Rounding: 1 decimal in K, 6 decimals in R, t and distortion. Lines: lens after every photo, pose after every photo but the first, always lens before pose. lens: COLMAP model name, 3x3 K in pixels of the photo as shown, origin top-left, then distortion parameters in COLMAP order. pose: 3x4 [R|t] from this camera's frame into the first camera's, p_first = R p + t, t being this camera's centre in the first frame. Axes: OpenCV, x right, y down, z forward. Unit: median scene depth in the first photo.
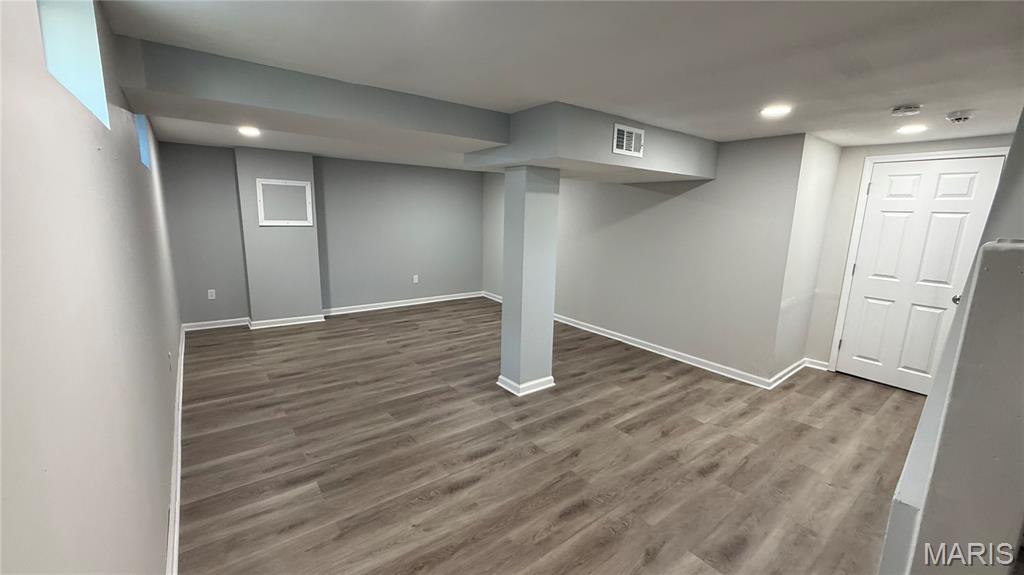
lens RADIAL K [[408.2, 0, 508.5], [0, 408.2, 287.2], [0, 0, 1]] dist [0.000555, -0.000299]
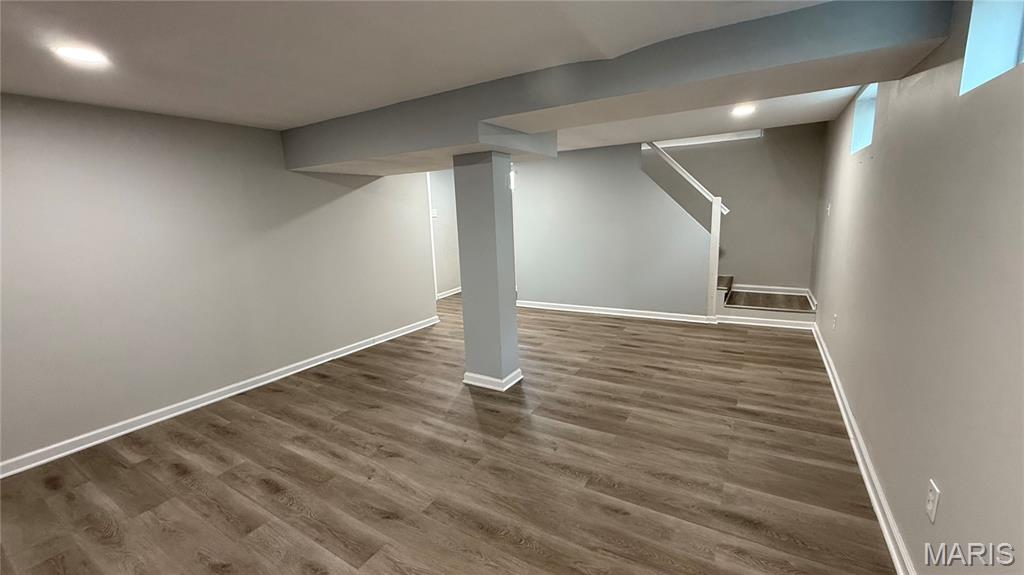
lens RADIAL K [[408.2, 0, 508.5], [0, 408.2, 287.2], [0, 0, 1]] dist [0.000555, -0.000299]
pose [[-0.349709, -0.182350, 0.918941, -0.851110], [0.200908, 0.943458, 0.263672, -0.225137], [-0.915063, 0.276831, -0.293301, 1.234505]]
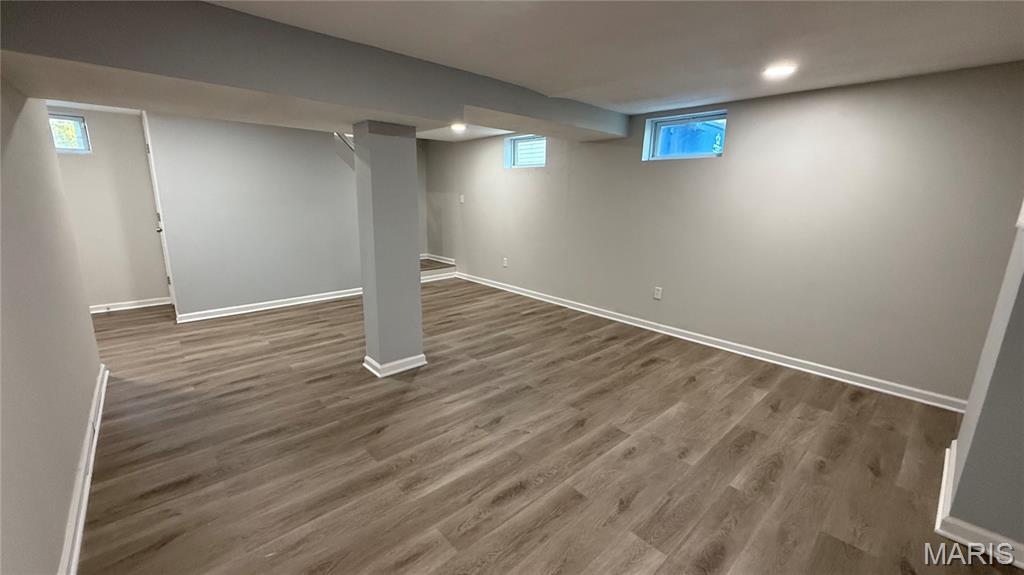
lens RADIAL K [[408.2, 0, 508.5], [0, 408.2, 287.2], [0, 0, 1]] dist [0.000555, -0.000299]
pose [[-0.996397, -0.021373, -0.082079, -0.139492], [-0.051912, 0.918972, 0.390890, -0.311881], [0.067074, 0.393742, -0.916771, 1.869044]]
